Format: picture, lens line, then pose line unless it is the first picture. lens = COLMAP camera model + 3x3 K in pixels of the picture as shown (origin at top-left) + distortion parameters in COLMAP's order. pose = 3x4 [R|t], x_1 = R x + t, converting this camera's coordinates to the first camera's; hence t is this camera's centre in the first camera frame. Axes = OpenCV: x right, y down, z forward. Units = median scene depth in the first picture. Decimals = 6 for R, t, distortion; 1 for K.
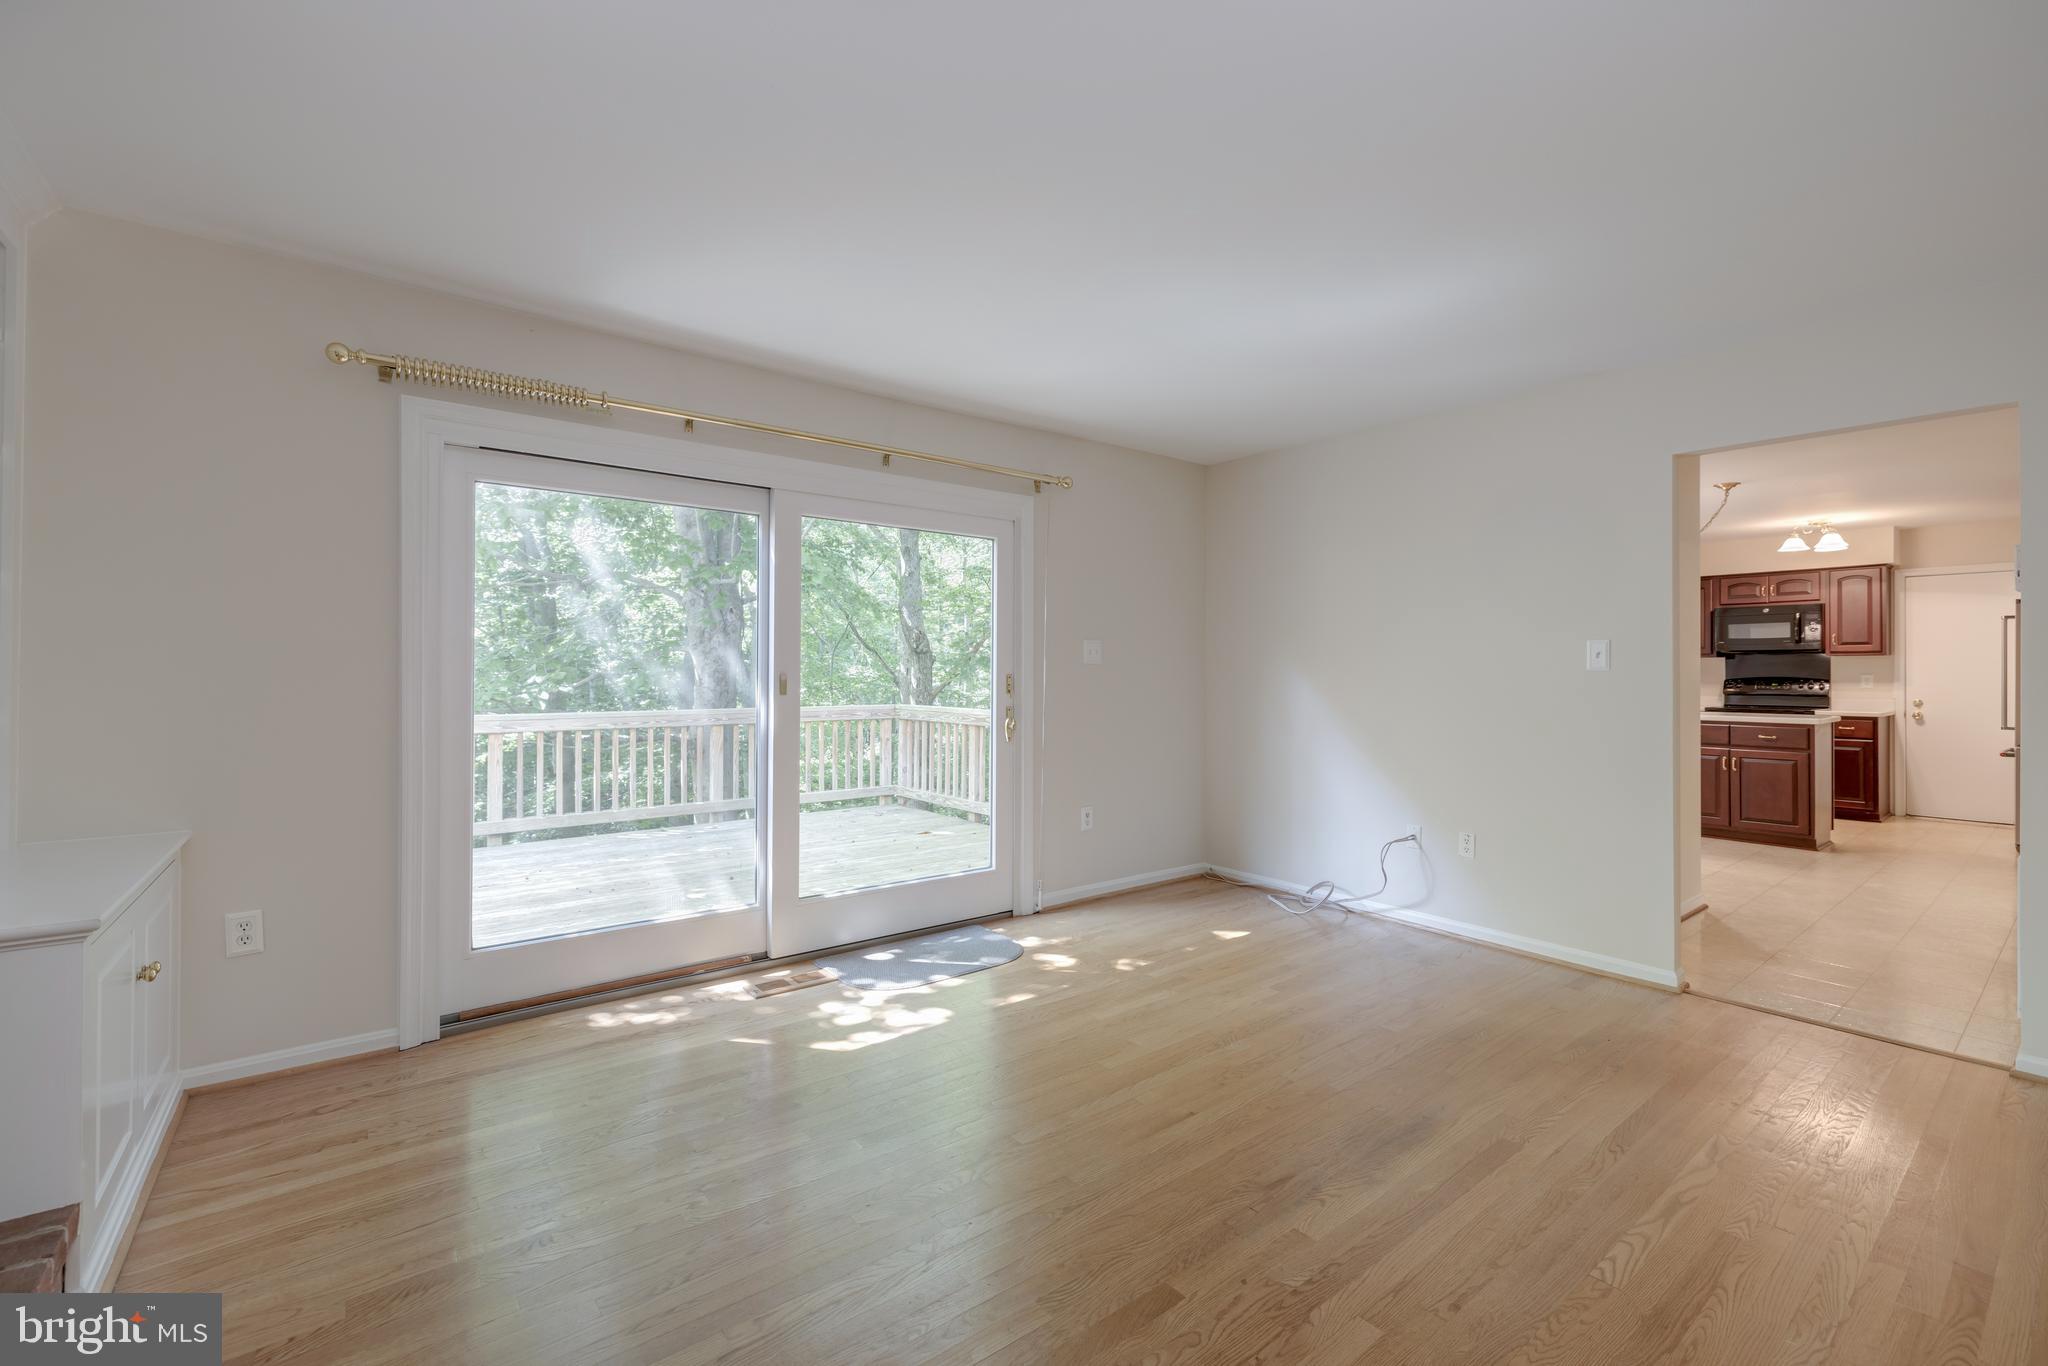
lens RADIAL K [[868.9, 0, 1028.5], [0, 868.9, 670.3], [0, 0, 1]] dist [0.000969, 0.000364]
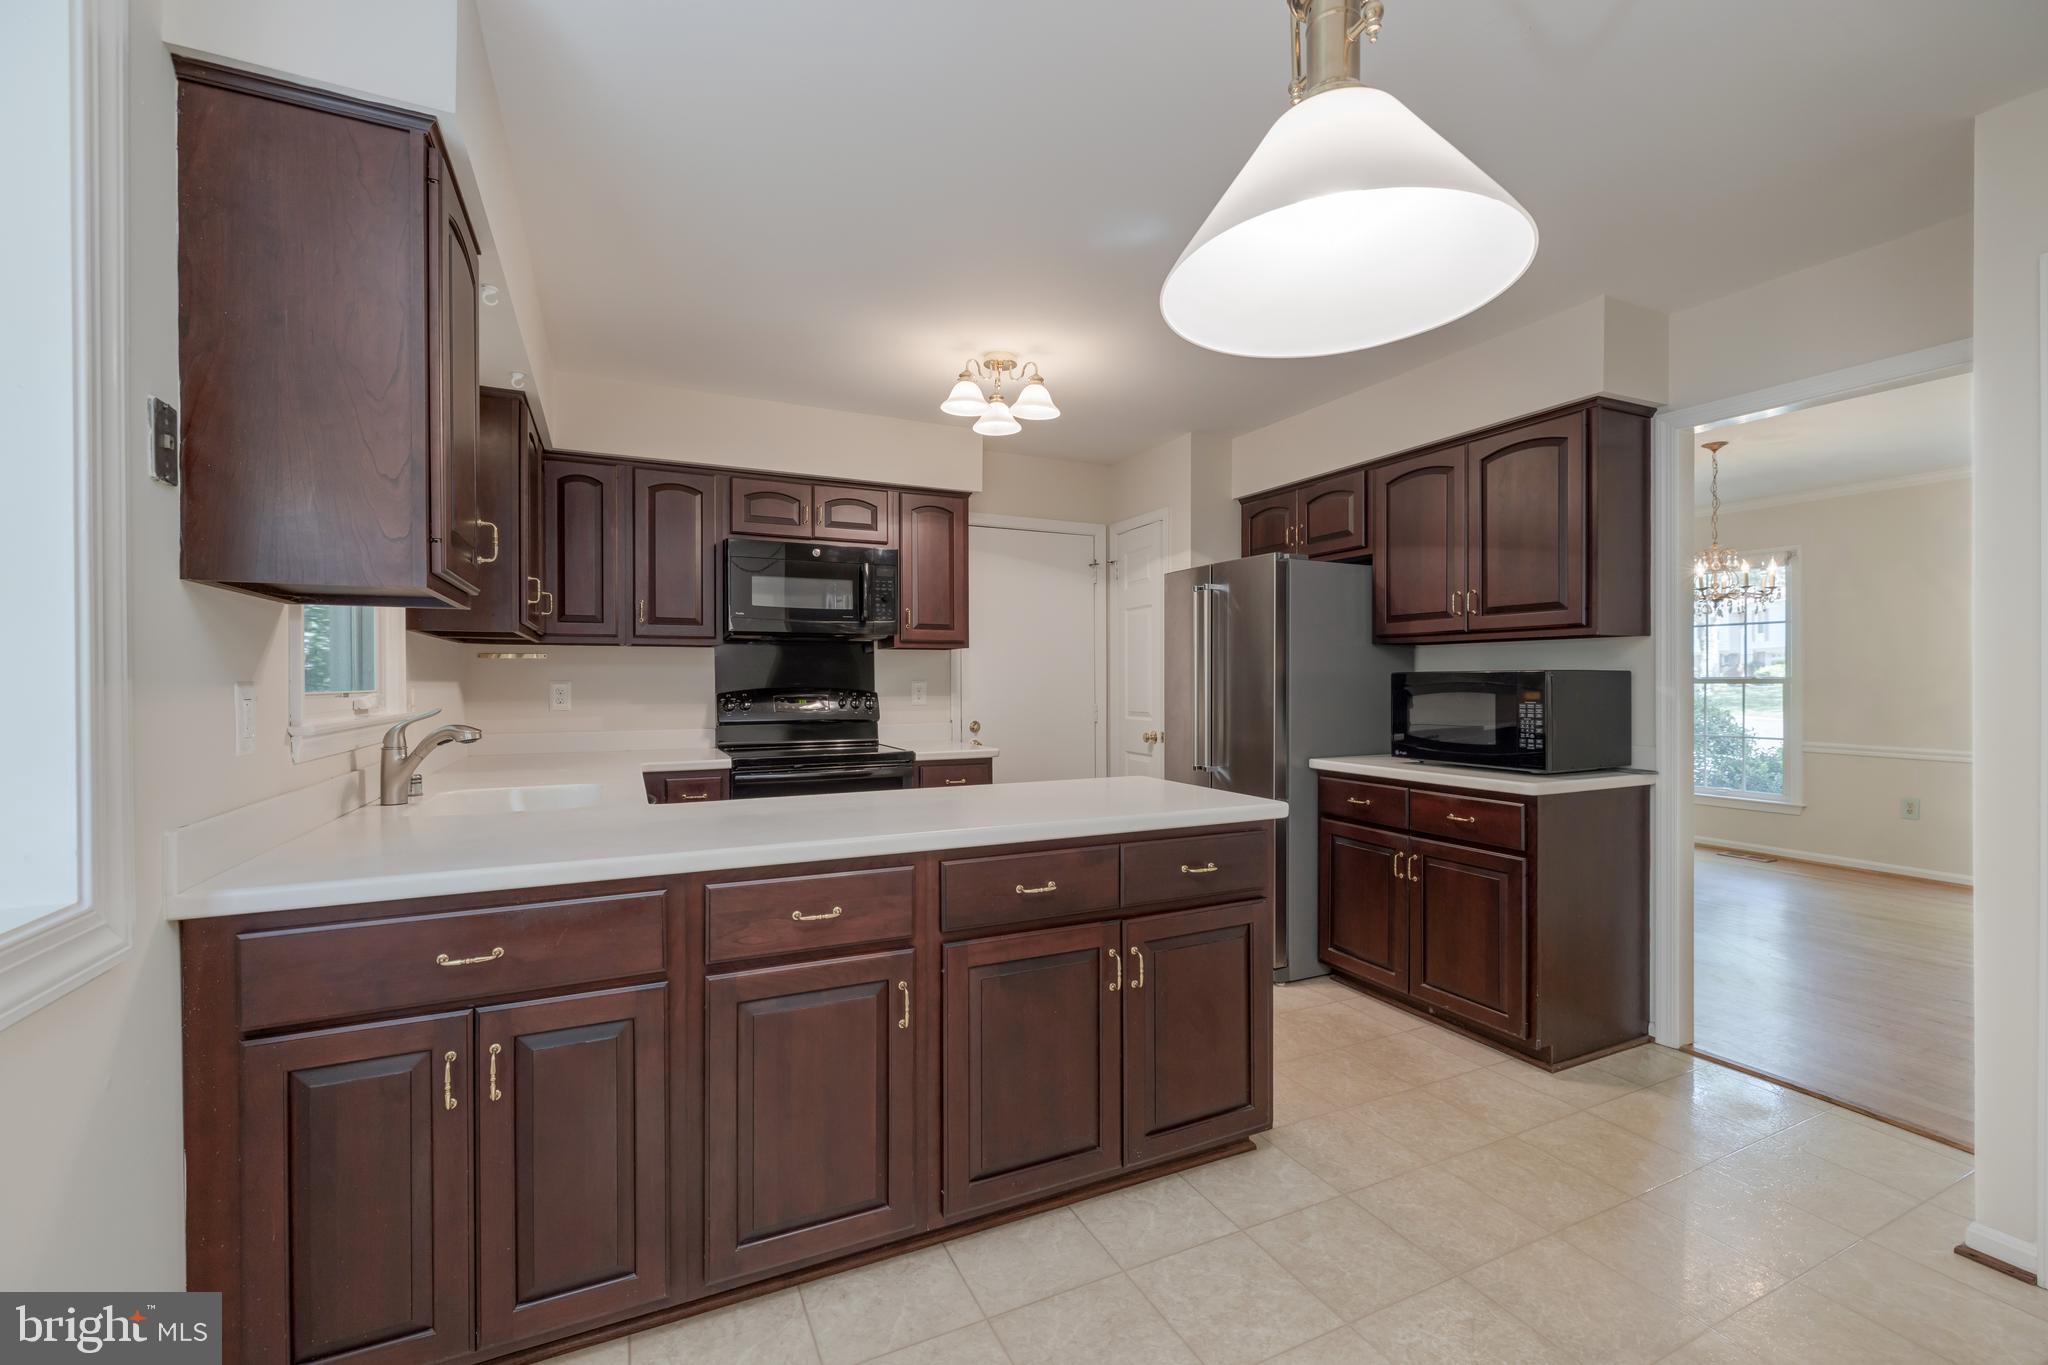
lens RADIAL K [[845.3, 0, 1028.3], [0, 845.3, 682.7], [0, 0, 1]] dist [-0.001067, 0.000004]
pose [[0.220894, -0.004364, 0.975288, 0.437900], [-0.001636, 0.999987, 0.004845, 0.002701], [-0.975296, -0.002666, 0.220884, 0.837467]]
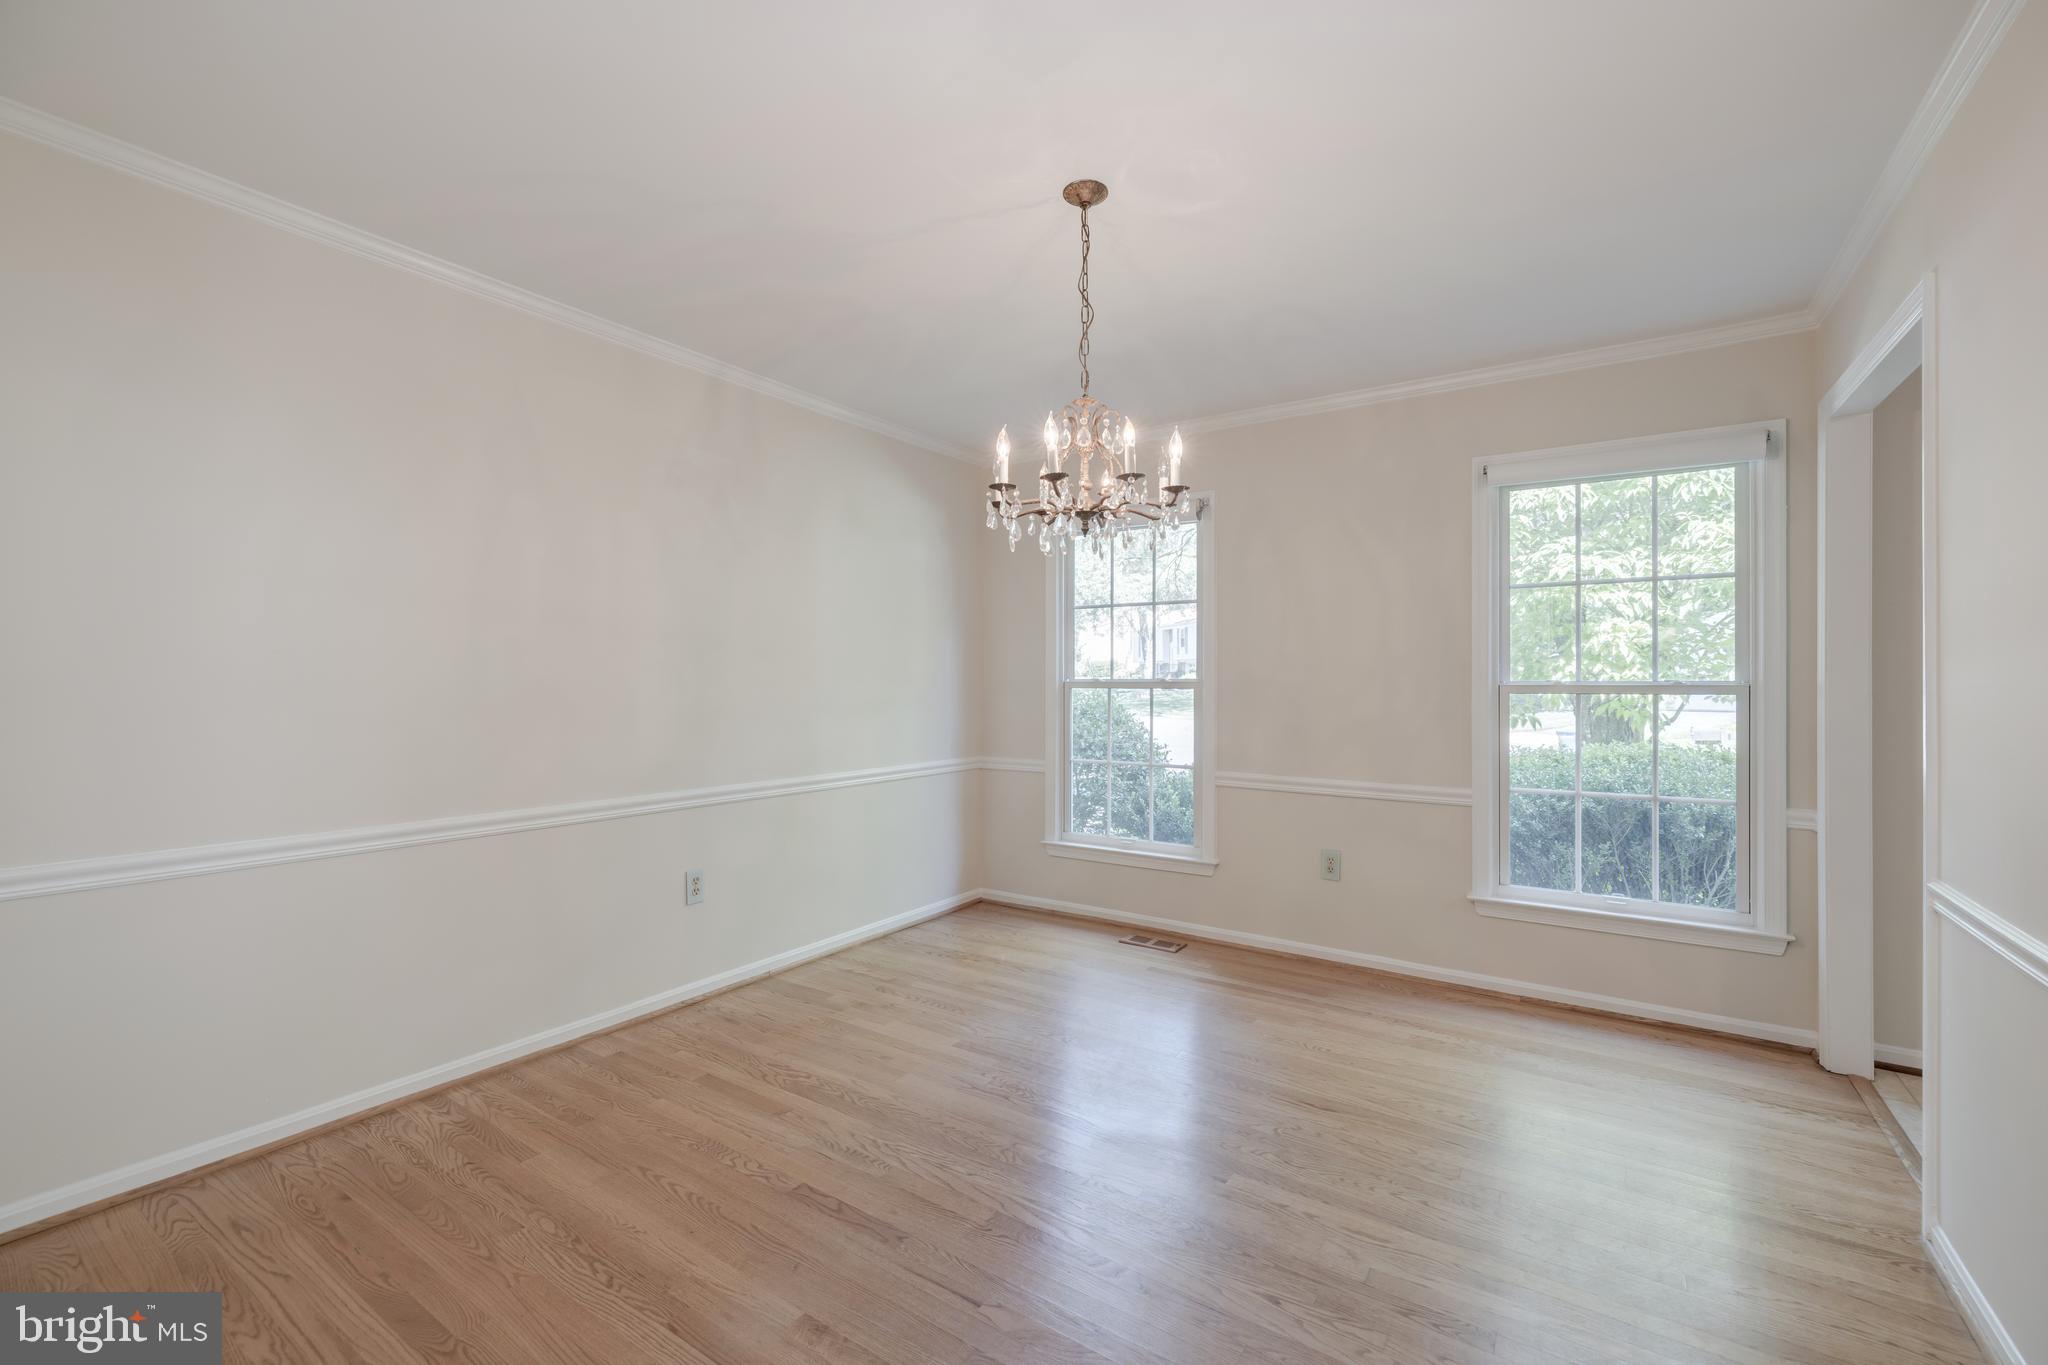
lens RADIAL K [[853.7, 0, 1024.0], [0, 853.7, 682.5], [0, 0, 1]] dist [-0.001198, -0.000394]
pose [[-0.303510, -0.001611, 0.952827, 0.860133], [-0.005482, 0.999985, -0.000056, 0.003321], [-0.952812, -0.005240, -0.303514, 0.602203]]
